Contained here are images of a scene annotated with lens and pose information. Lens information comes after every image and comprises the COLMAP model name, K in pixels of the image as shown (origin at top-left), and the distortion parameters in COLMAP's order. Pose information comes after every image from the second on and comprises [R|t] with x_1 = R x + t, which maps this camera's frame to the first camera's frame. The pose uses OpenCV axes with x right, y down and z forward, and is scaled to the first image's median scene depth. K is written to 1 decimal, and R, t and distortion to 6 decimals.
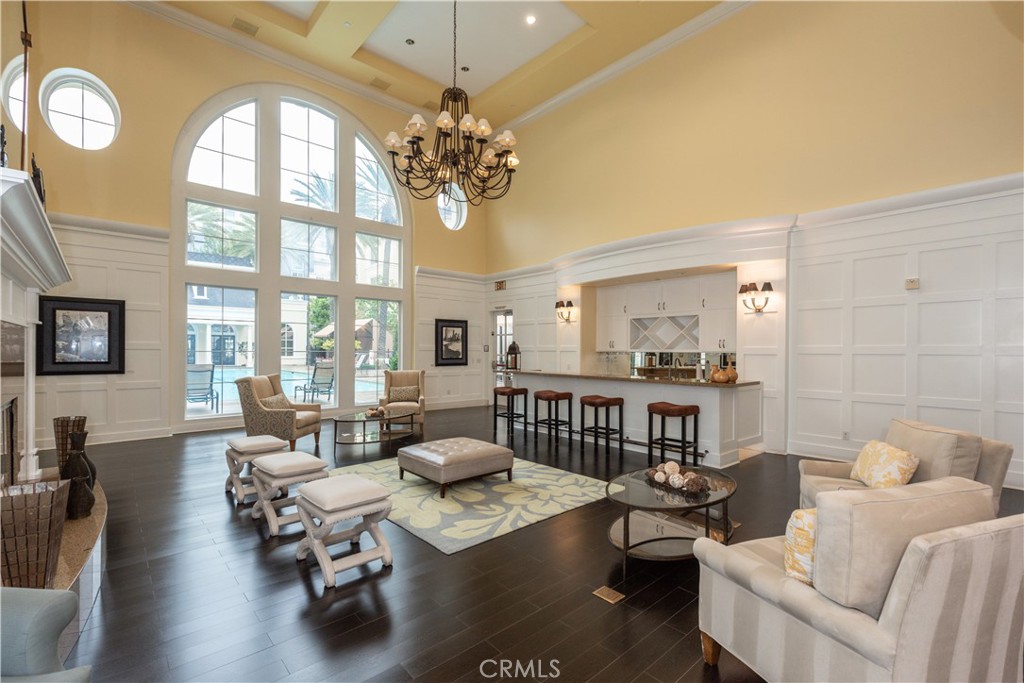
lens RADIAL K [[456.0, 0, 512.0], [0, 456.0, 341.5], [0, 0, 1]] dist [0.001031, 0.000134]
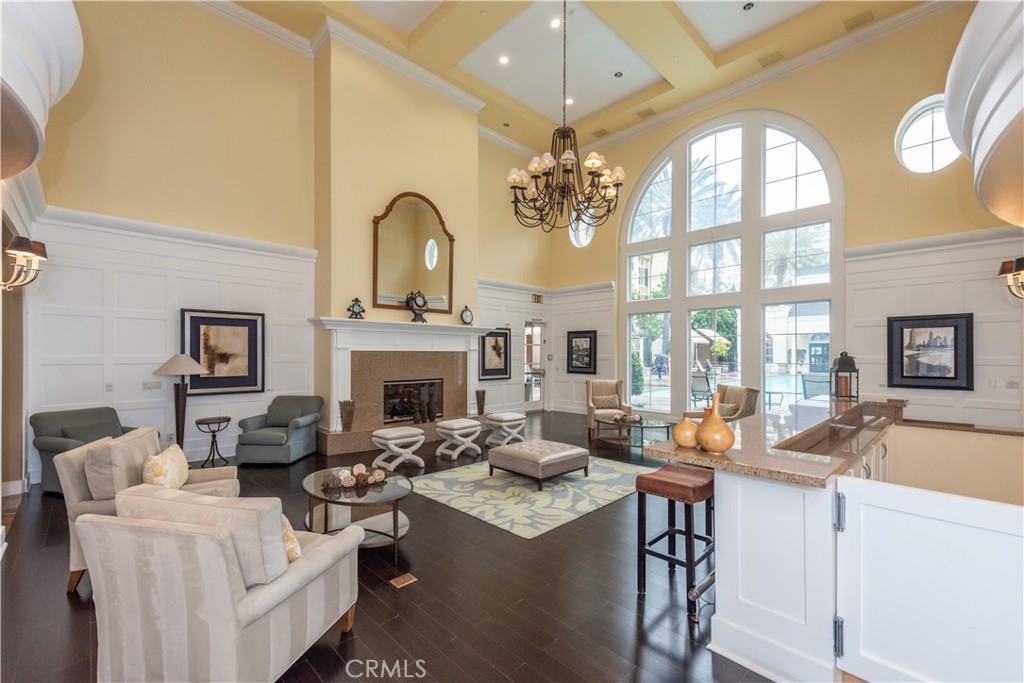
lens RADIAL K [[430.4, 0, 511.1], [0, 430.4, 337.1], [0, 0, 1]] dist [0.001624, 0.000108]
pose [[0.036377, -0.053986, -0.997879, 0.652900], [0.007851, 0.998524, -0.053735, 0.013890], [0.999307, -0.005880, 0.036747, 0.619884]]
